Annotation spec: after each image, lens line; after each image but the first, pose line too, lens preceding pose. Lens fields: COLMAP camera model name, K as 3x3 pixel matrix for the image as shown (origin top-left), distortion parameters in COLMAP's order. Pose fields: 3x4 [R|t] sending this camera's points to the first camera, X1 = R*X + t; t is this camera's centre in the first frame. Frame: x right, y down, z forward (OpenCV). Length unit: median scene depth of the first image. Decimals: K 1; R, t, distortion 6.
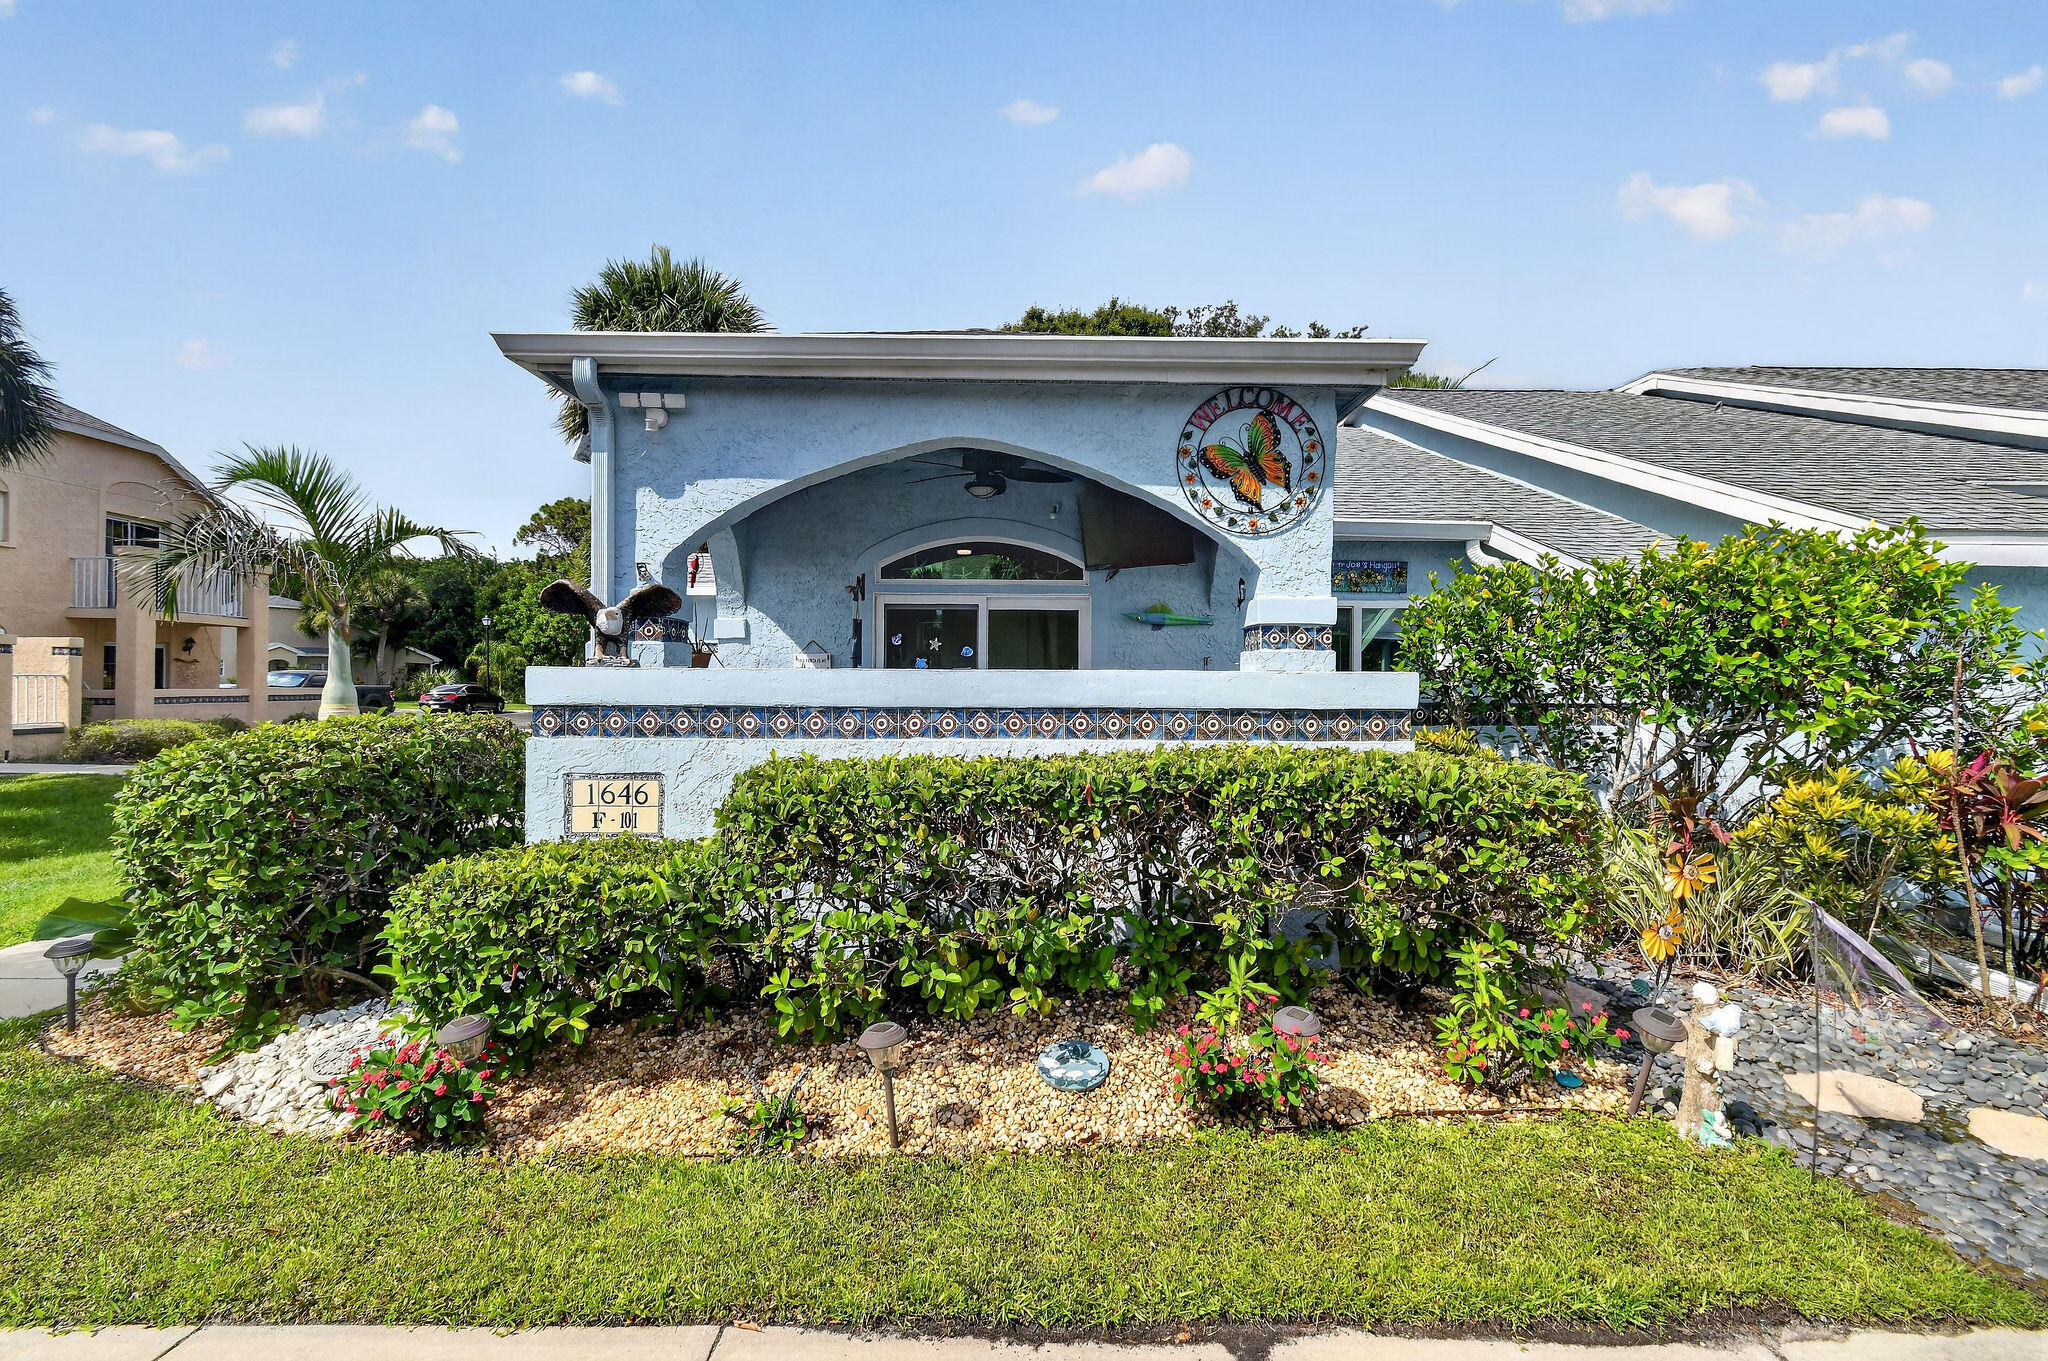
lens RADIAL K [[916.2, 0, 1025.5], [0, 916.2, 675.5], [0, 0, 1]] dist [0.000749, -0.000136]
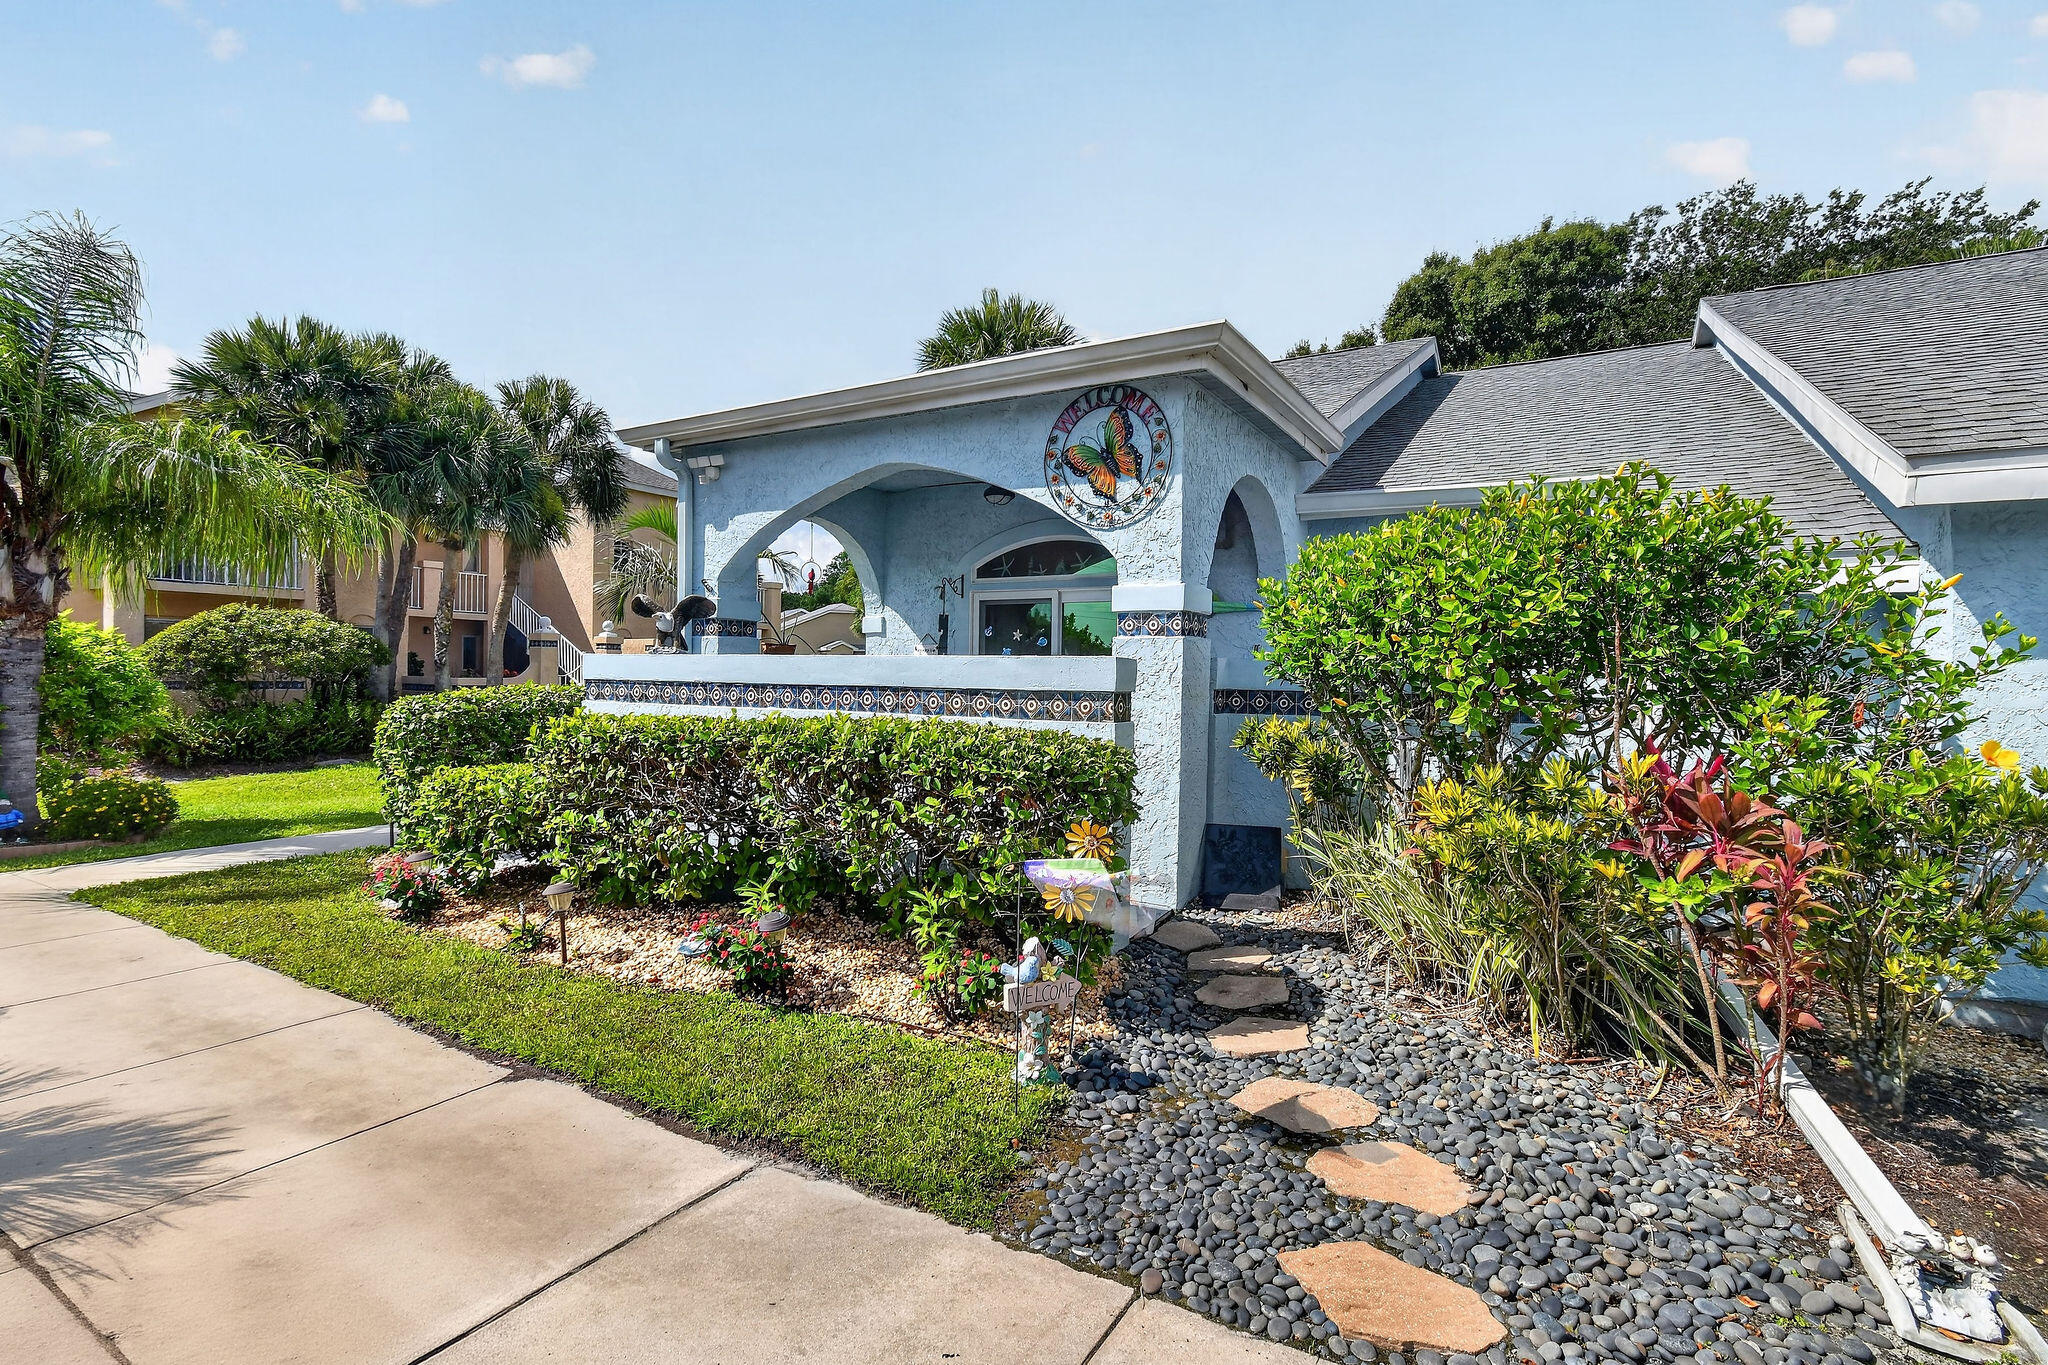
lens RADIAL K [[947.3, 0, 1024.0], [0, 947.3, 682.5], [0, 0, 1]] dist [-0.003620, -0.000381]
pose [[0.858285, 0.012497, -0.513021, 0.725548], [-0.003365, 0.999819, 0.018725, 0.004751], [0.513162, -0.014345, 0.858172, 0.014599]]
